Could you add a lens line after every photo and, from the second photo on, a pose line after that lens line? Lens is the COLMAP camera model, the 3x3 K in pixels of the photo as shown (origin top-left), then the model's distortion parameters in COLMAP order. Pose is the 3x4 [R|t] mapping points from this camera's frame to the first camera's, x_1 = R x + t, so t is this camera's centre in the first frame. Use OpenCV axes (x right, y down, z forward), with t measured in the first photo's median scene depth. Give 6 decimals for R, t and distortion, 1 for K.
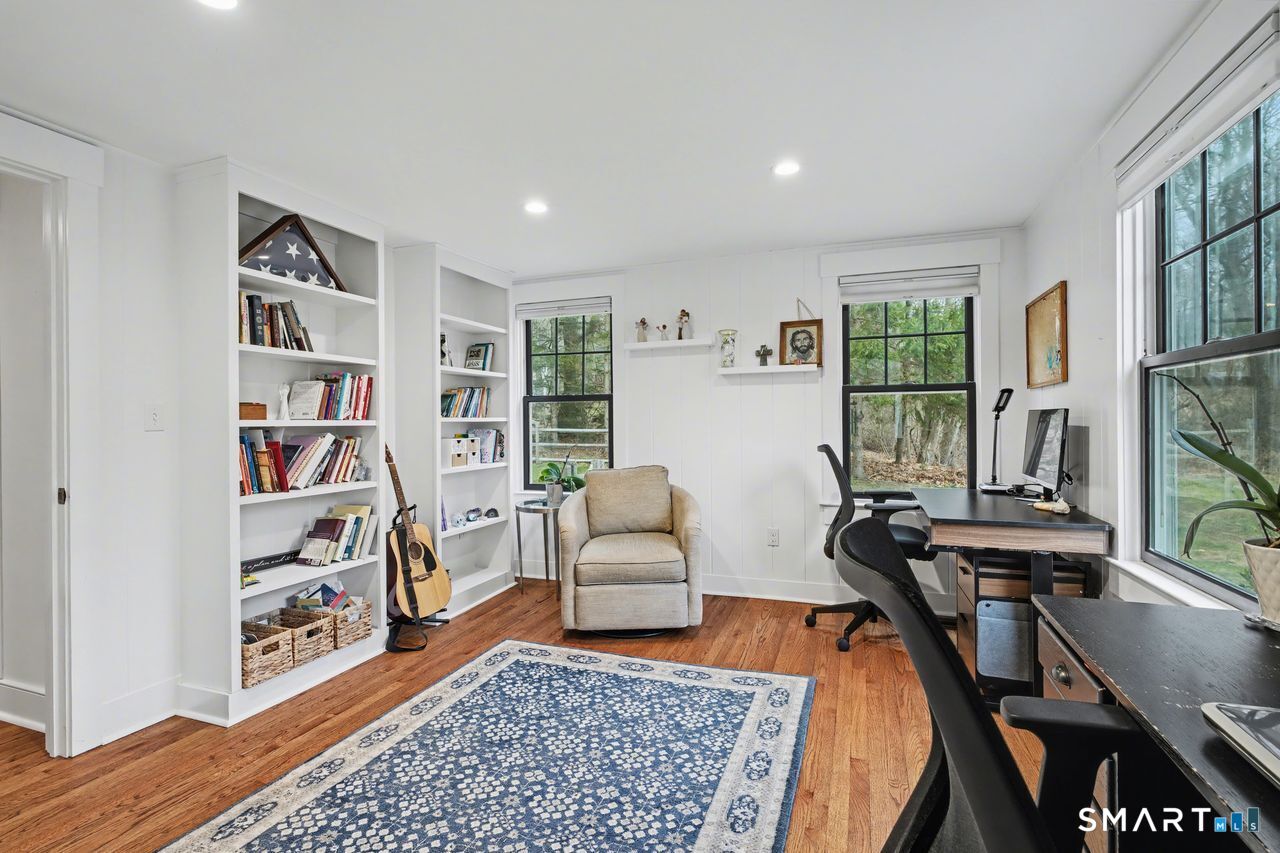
lens RADIAL K [[601.2, 0, 639.9], [0, 601.2, 421.9], [0, 0, 1]] dist [-0.003784, -0.000449]
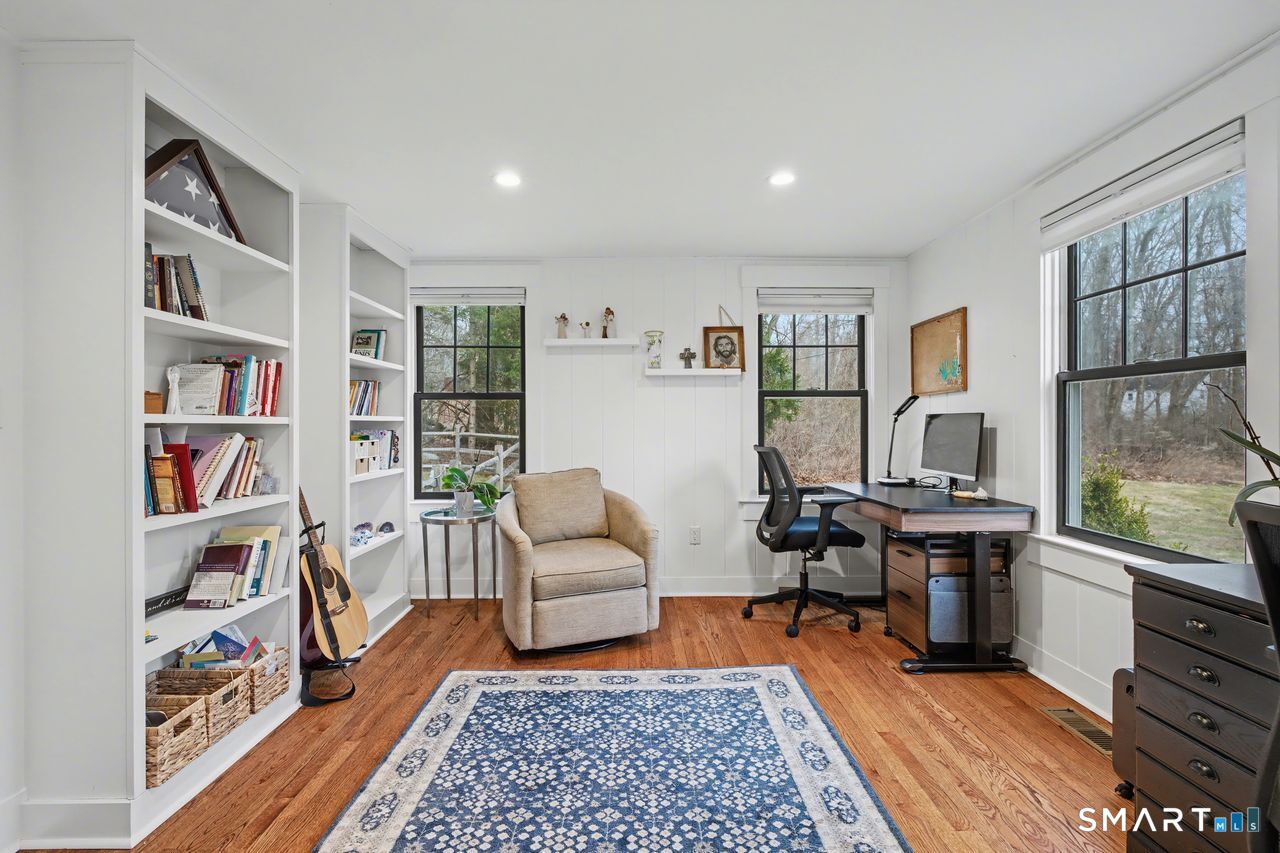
lens RADIAL K [[598.2, 0, 640.3], [0, 598.2, 424.3], [0, 0, 1]] dist [-0.003687, -0.000116]
pose [[0.933866, 0.006144, 0.357569, -0.302317], [-0.005316, 0.999980, -0.003300, 0.007267], [-0.357583, 0.001181, 0.933881, 0.102399]]
